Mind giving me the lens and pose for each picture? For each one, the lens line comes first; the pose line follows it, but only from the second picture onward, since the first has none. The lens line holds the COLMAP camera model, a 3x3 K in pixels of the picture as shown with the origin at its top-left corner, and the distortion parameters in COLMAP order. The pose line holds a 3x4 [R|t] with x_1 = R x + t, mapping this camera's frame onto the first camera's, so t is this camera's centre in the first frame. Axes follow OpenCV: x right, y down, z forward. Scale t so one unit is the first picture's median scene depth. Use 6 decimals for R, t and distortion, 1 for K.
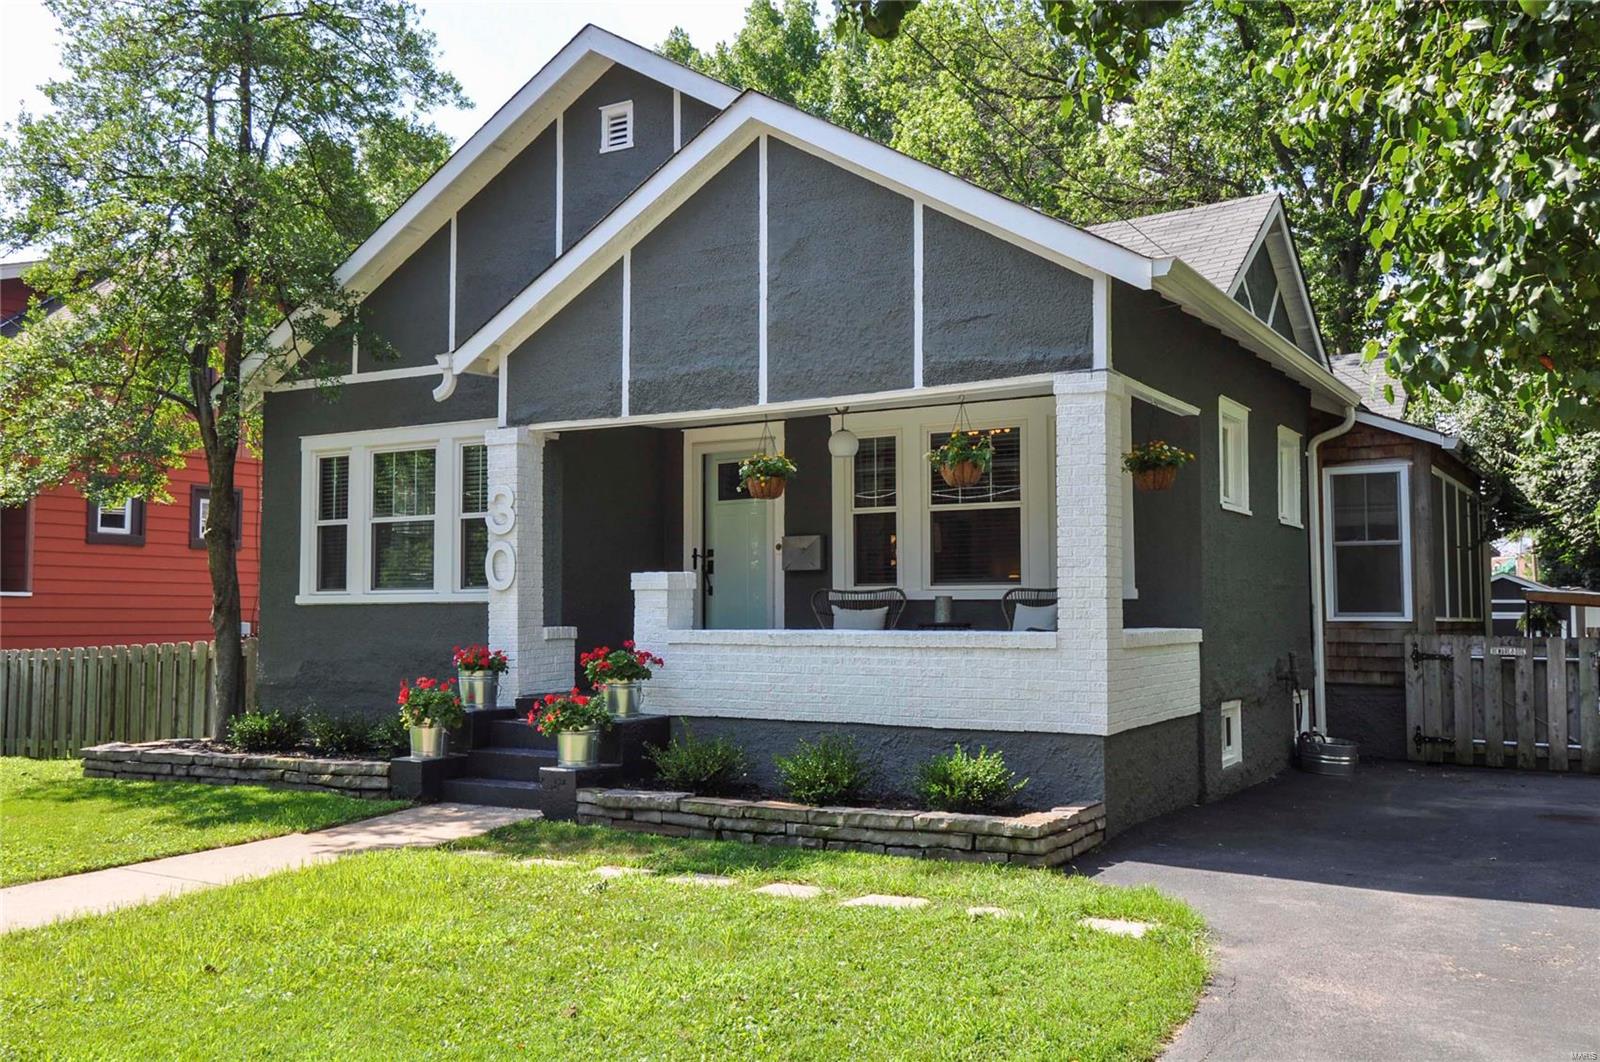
lens RADIAL K [[1426.5, 0, 787.7], [0, 1426.5, 532.6], [0, 0, 1]] dist [-0.008455, -0.006131]
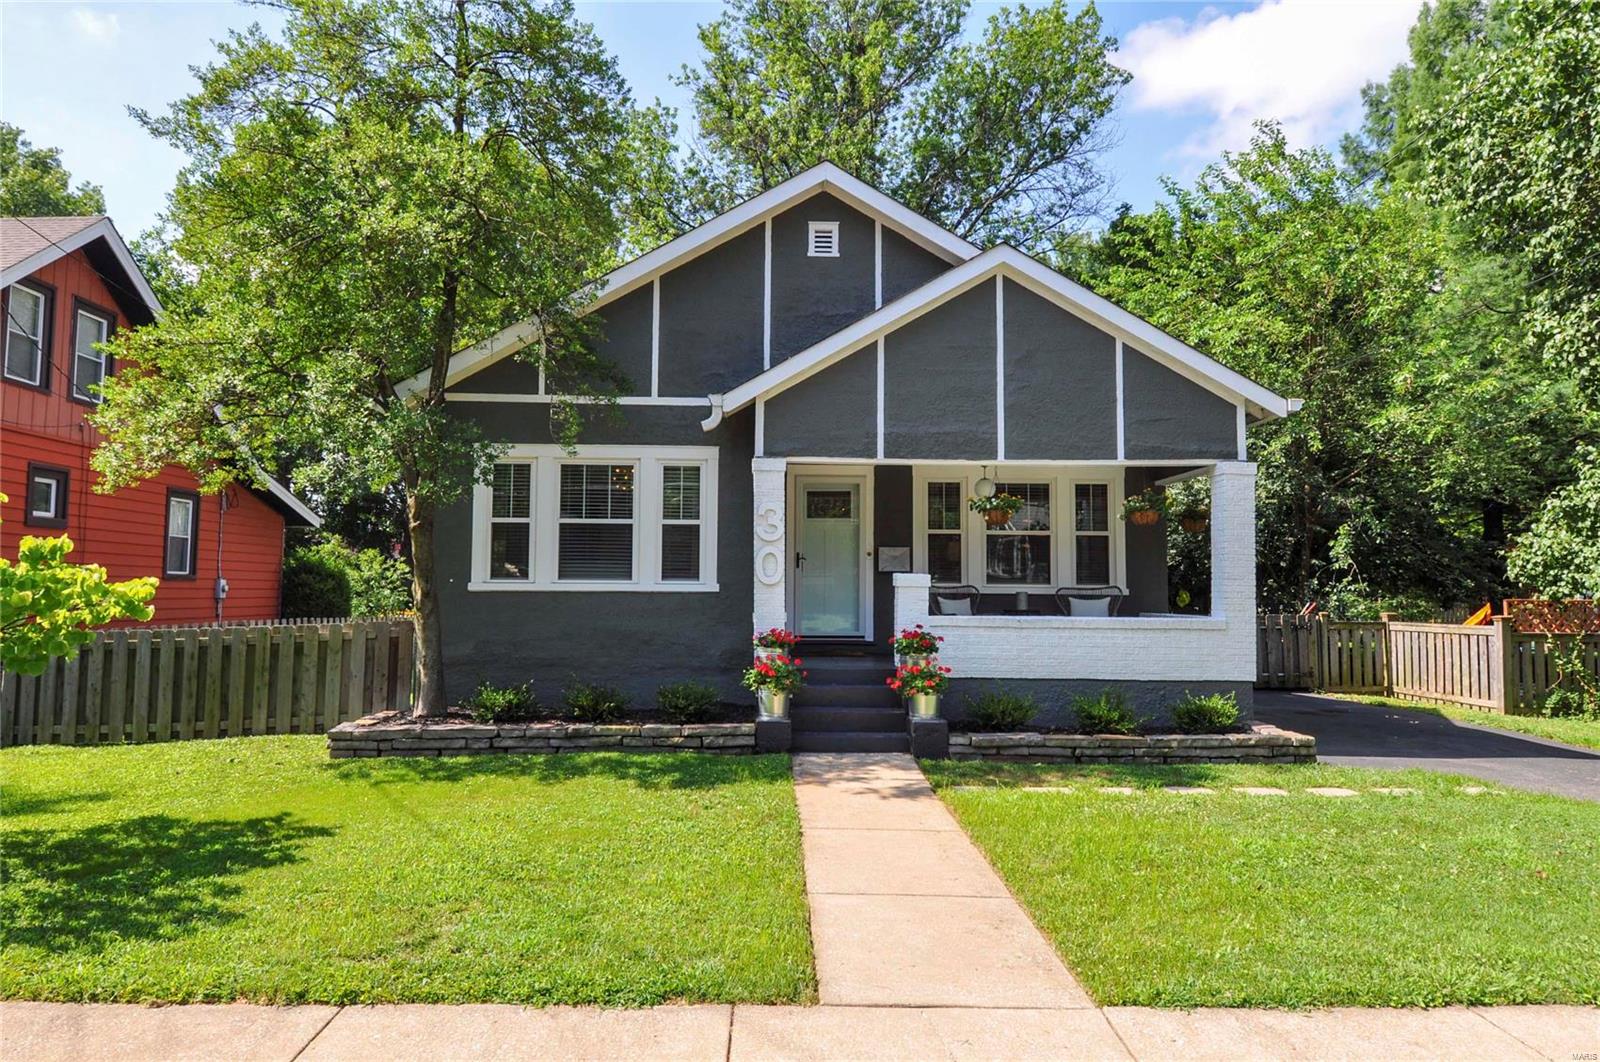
lens RADIAL K [[977.0, 0, 795.9], [0, 977.0, 528.6], [0, 0, 1]] dist [0.011696, -0.006569]
pose [[0.846949, 0.046541, 0.529634, -0.678022], [-0.041868, 0.998906, -0.020825, 0.008357], [-0.530023, -0.004537, 0.847971, 0.255722]]
